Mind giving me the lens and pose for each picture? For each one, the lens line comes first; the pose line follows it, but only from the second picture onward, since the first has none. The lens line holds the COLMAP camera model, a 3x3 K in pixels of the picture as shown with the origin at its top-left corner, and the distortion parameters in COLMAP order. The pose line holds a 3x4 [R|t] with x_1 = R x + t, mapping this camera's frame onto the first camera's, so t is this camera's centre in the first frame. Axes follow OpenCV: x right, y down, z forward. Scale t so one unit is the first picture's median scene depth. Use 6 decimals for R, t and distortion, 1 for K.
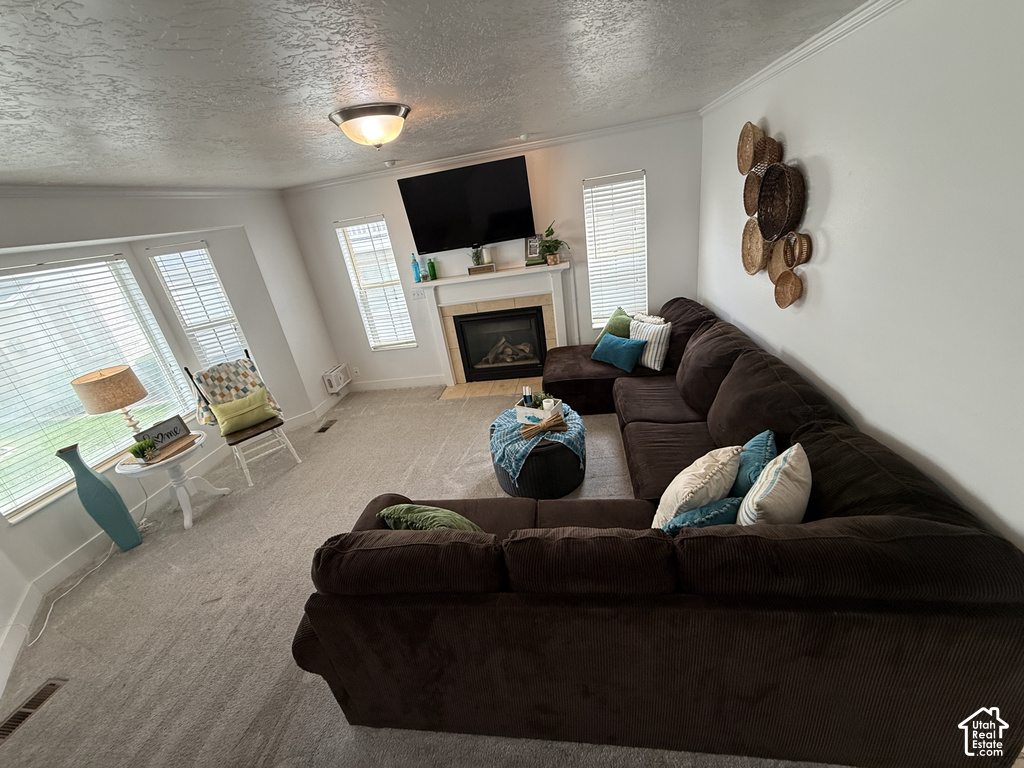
lens RADIAL K [[401.1, 0, 514.5], [0, 401.1, 380.8], [0, 0, 1]] dist [-0.003693, -0.000645]
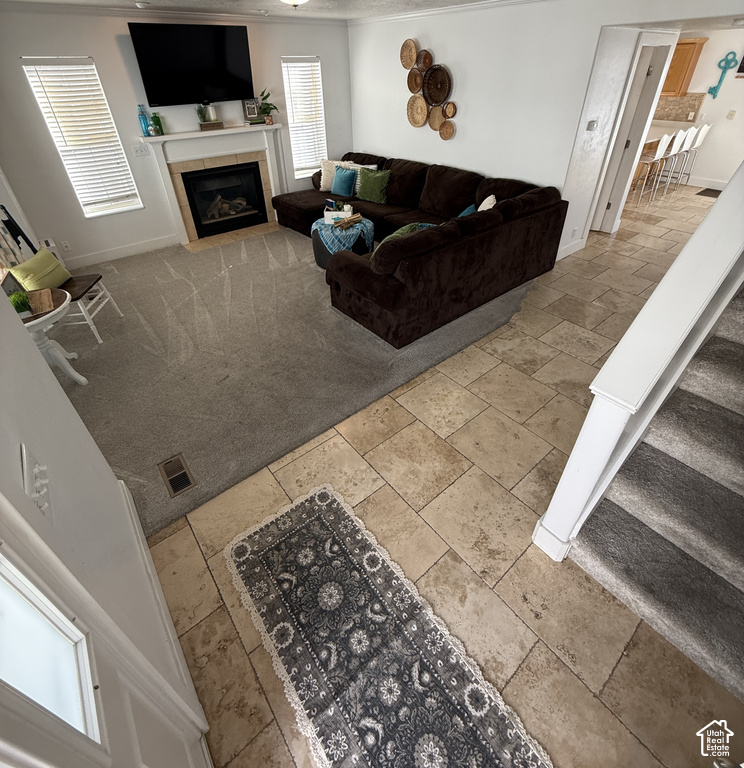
lens RADIAL K [[392.9, 0, 371.1], [0, 392.9, 321.9], [0, 0, 1]] dist [-0.001165, 0.000293]
pose [[0.681126, -0.278459, 0.677147, -0.683140], [0.214797, 0.960156, 0.178780, 0.152267], [-0.699949, 0.023678, 0.713800, -0.091673]]
